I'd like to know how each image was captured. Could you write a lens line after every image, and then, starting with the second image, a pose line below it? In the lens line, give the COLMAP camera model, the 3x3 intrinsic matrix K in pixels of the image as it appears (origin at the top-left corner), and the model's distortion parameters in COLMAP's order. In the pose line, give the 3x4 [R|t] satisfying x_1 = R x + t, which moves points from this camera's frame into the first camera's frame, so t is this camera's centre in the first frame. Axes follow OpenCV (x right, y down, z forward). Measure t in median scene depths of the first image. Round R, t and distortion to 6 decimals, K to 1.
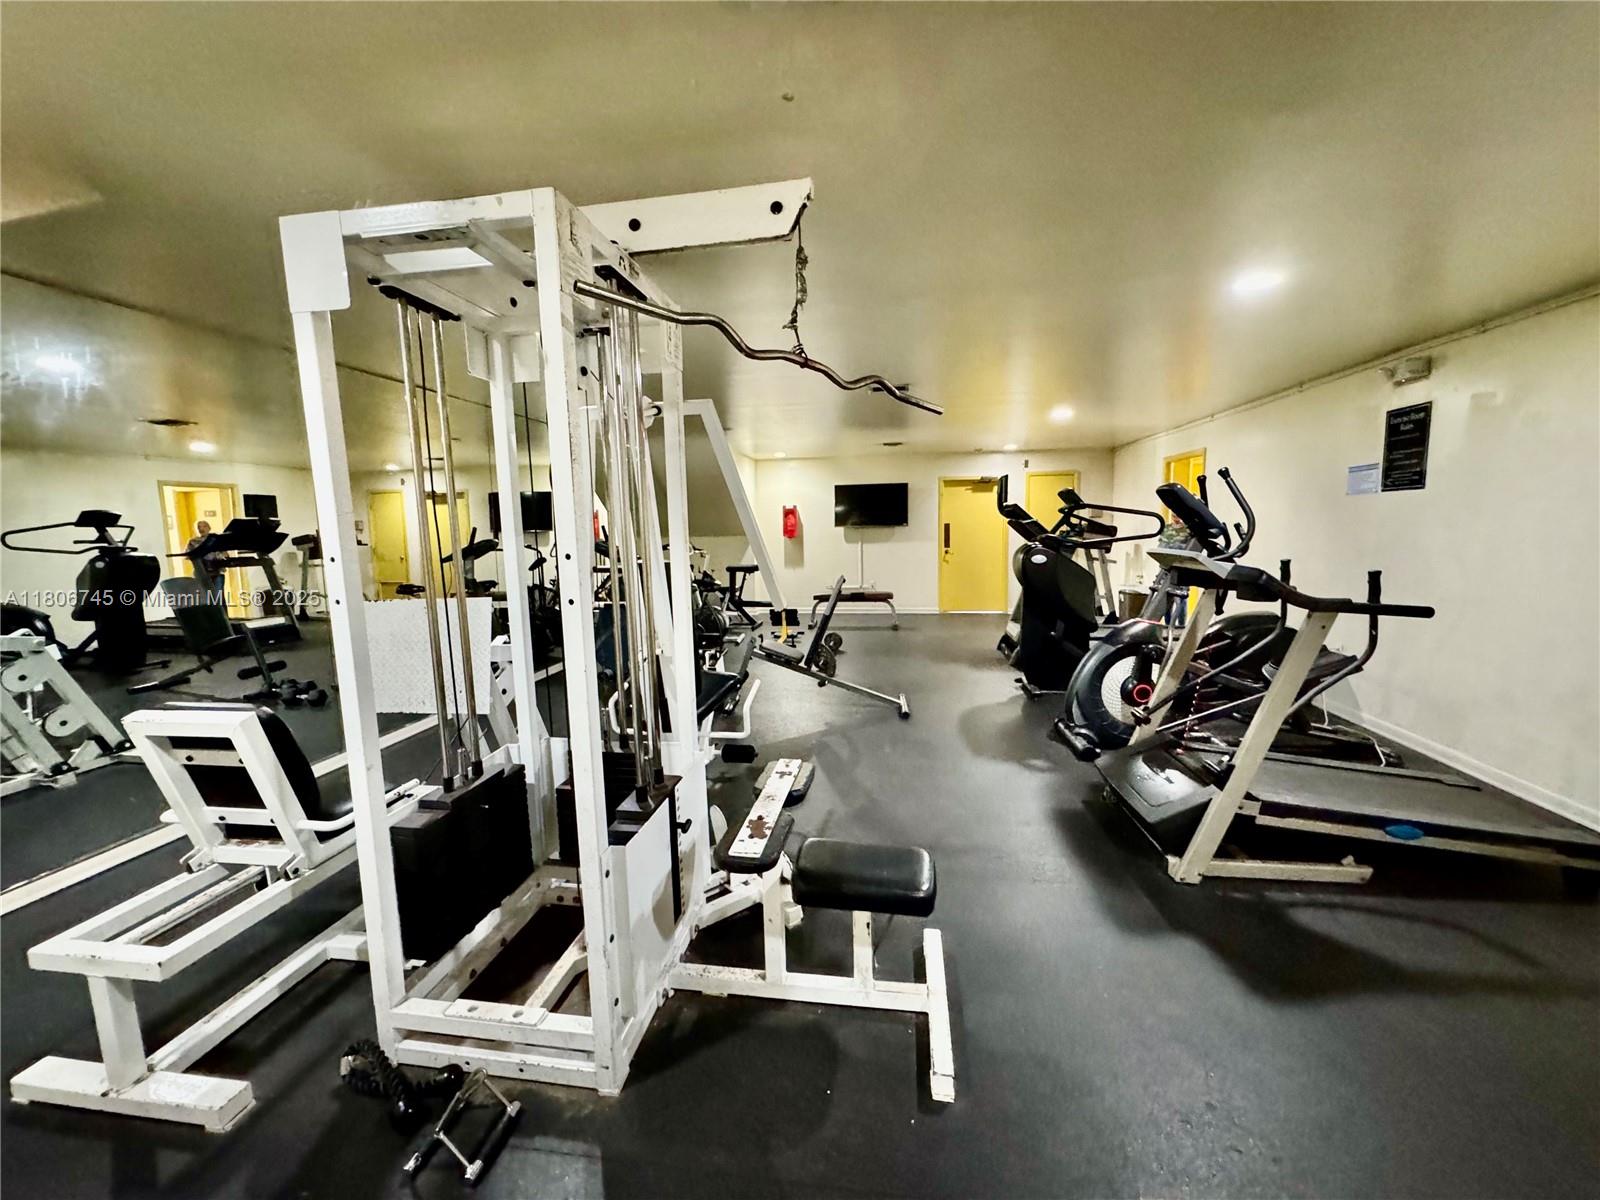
lens RADIAL K [[637.1, 0, 800.0], [0, 637.1, 600.0], [0, 0, 1]] dist [-0.001971, 0.000270]
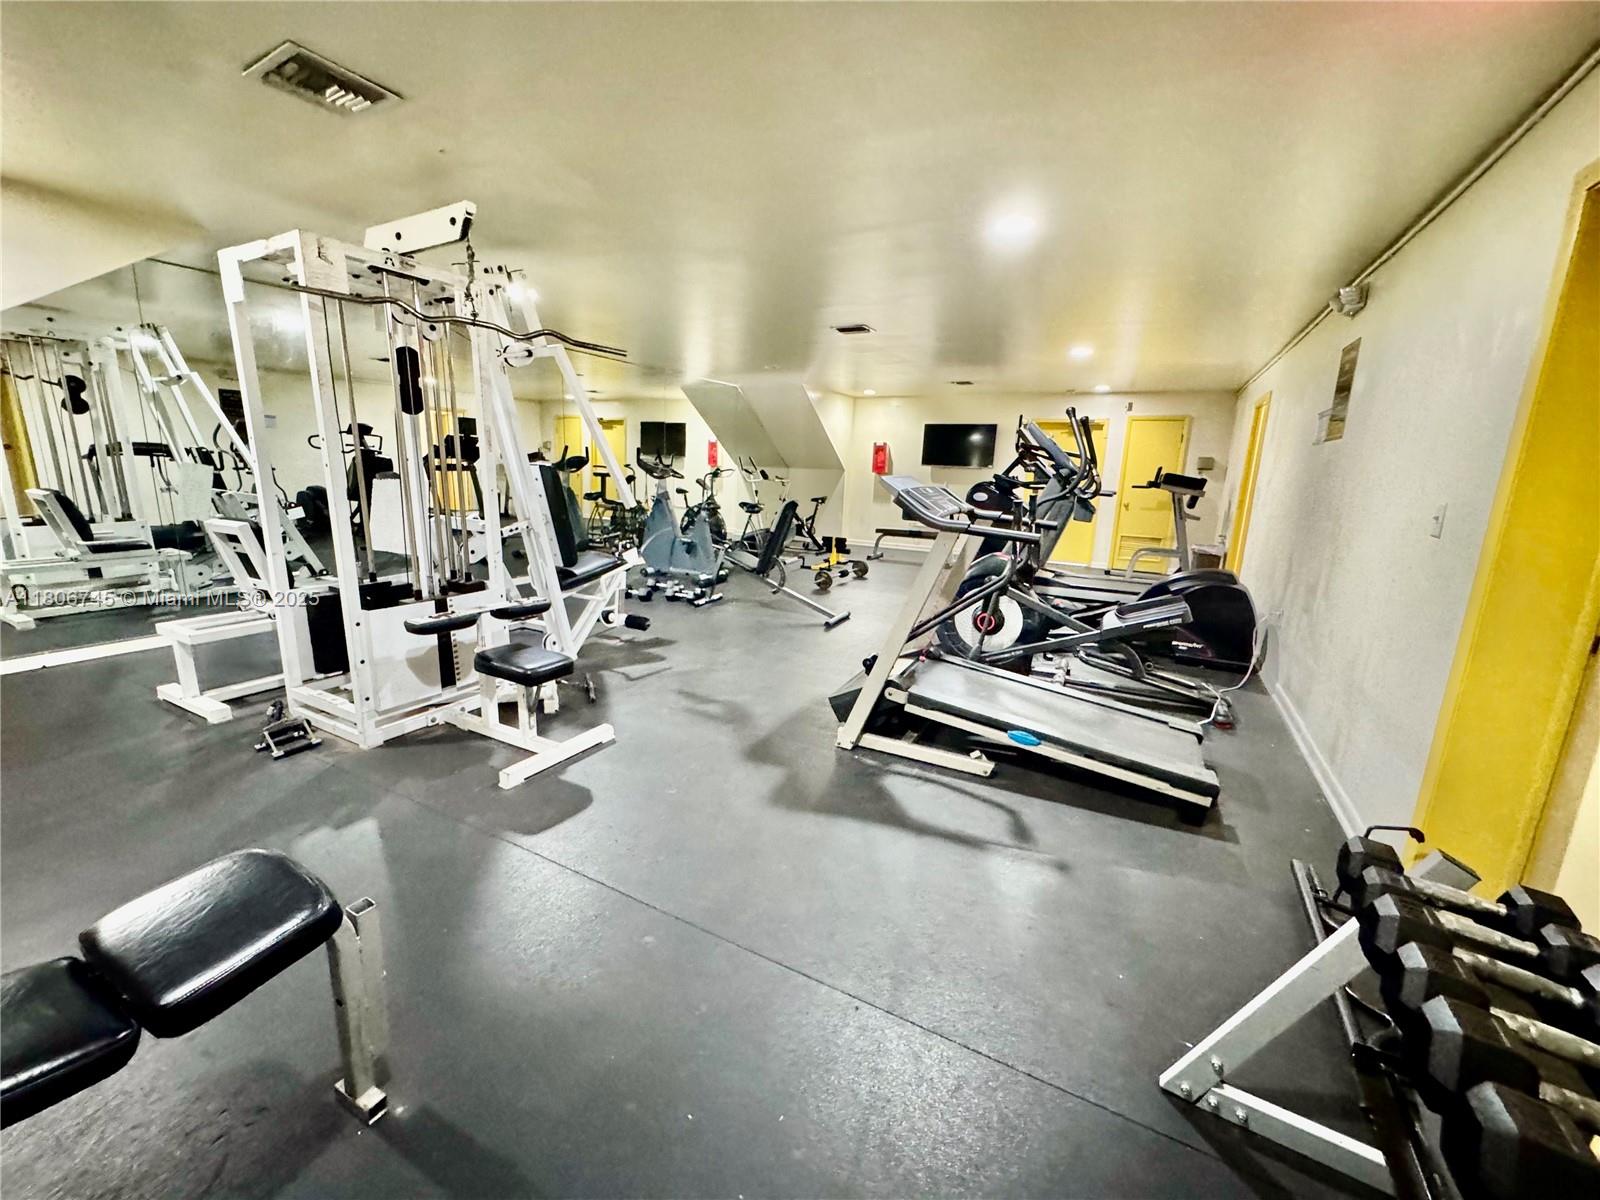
lens RADIAL K [[637.1, 0, 800.0], [0, 637.1, 600.0], [0, 0, 1]] dist [-0.001971, 0.000270]
pose [[0.940878, 0.118802, -0.317230, 0.889256], [-0.090256, 0.990550, 0.103268, 0.043253], [0.326501, -0.068530, 0.942709, -0.167353]]
